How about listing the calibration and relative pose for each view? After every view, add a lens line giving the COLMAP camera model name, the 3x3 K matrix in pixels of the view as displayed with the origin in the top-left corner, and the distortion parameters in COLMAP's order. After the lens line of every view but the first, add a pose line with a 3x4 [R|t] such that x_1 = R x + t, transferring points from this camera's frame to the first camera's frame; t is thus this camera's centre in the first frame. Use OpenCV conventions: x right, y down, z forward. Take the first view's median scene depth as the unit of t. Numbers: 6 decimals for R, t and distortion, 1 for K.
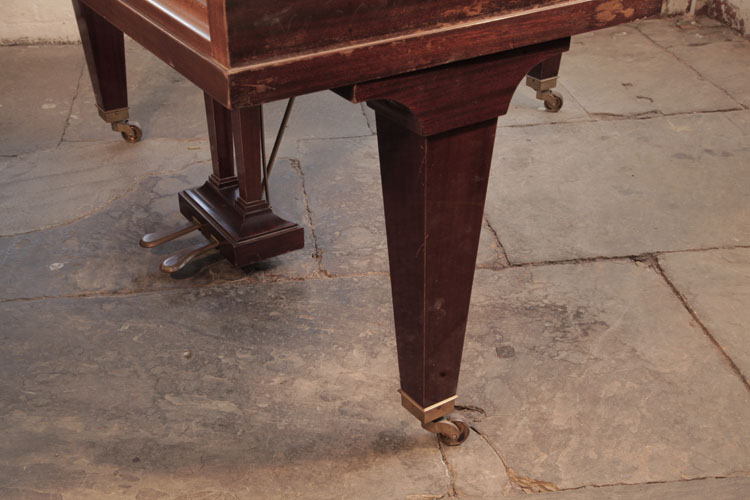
lens RADIAL K [[1026.8, 0, 375.0], [0, 1026.8, 250.0], [0, 0, 1]] dist [0.127617, 0.110673]
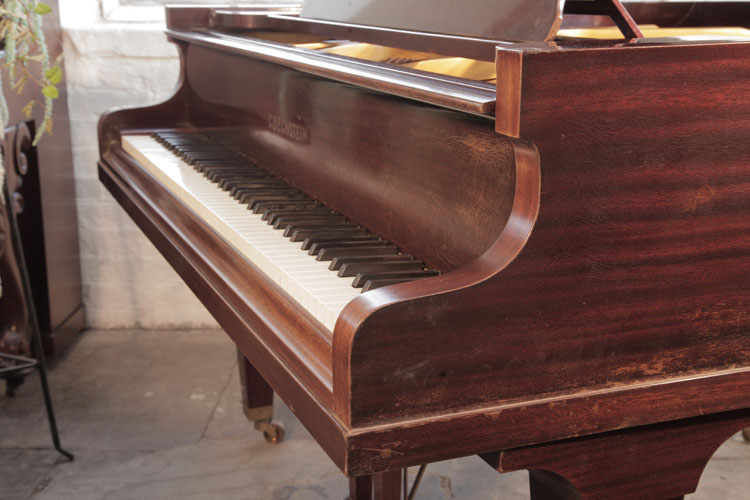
lens RADIAL K [[1059.5, 0, 375.0], [0, 1059.5, 250.0], [0, 0, 1]] dist [0.137223, 0.063034]
pose [[0.984875, 0.047761, -0.166555, 0.013988], [-0.088989, 0.964223, -0.249709, -0.086699], [0.148670, 0.260753, 0.953889, 0.119472]]
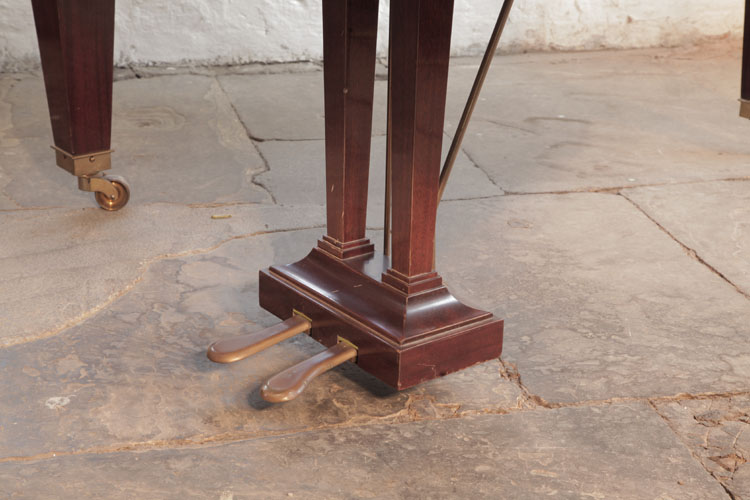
lens RADIAL K [[1531.5, 0, 375.0], [0, 1531.5, 250.0], [0, 0, 1]] dist [0.281104, 0.053158]
pose [[0.995375, -0.012676, 0.095229, -0.363254], [0.025152, 0.991067, -0.130971, 0.081465], [-0.092718, 0.132760, 0.986802, 0.255672]]
